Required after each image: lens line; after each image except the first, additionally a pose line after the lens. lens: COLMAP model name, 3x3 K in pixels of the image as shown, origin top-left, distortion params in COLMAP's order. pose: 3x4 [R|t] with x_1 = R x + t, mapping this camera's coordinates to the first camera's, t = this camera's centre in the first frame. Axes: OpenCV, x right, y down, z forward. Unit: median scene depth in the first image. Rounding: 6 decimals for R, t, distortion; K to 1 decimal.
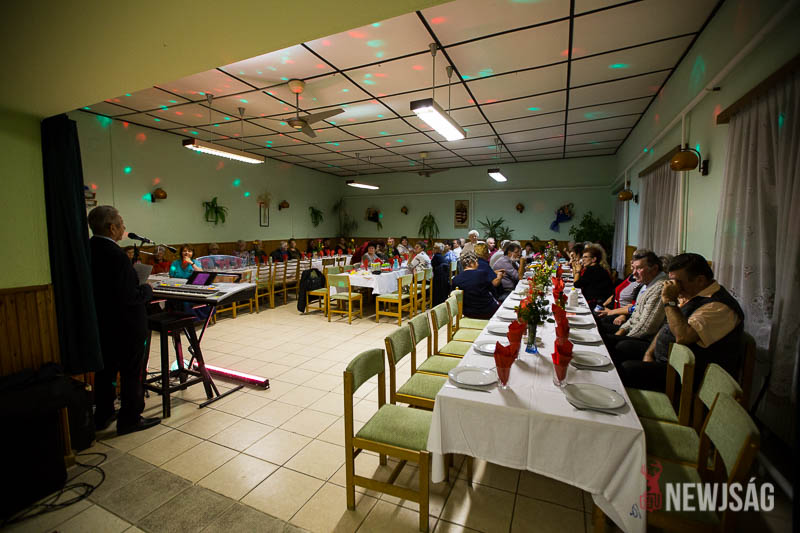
lens RADIAL K [[367.0, 0, 400.0], [0, 367.0, 266.5], [0, 0, 1]] dist [-0.038704, 0.014714]
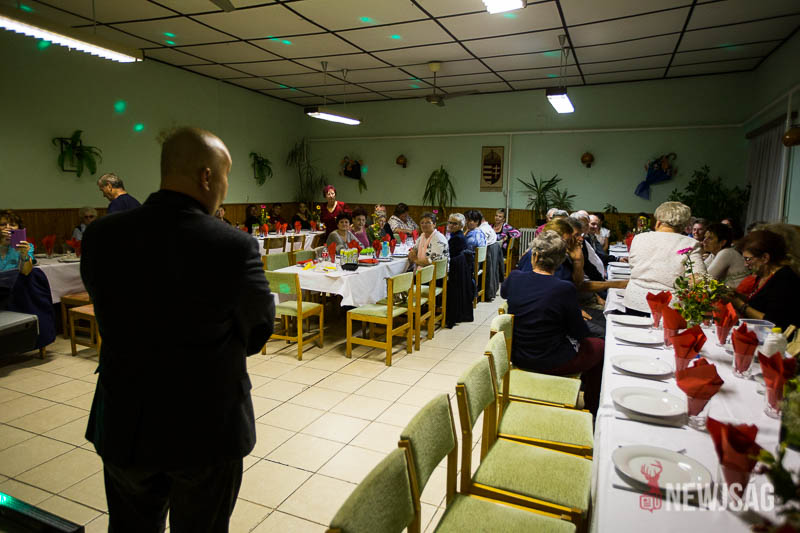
lens RADIAL K [[505.5, 0, 400.0], [0, 505.5, 266.5], [0, 0, 1]] dist [-0.002049, -0.000281]
pose [[0.999842, 0.015074, 0.009473, 0.005041], [-0.015489, 0.998846, 0.045470, -0.016400], [-0.008777, -0.045609, 0.998921, 0.176296]]
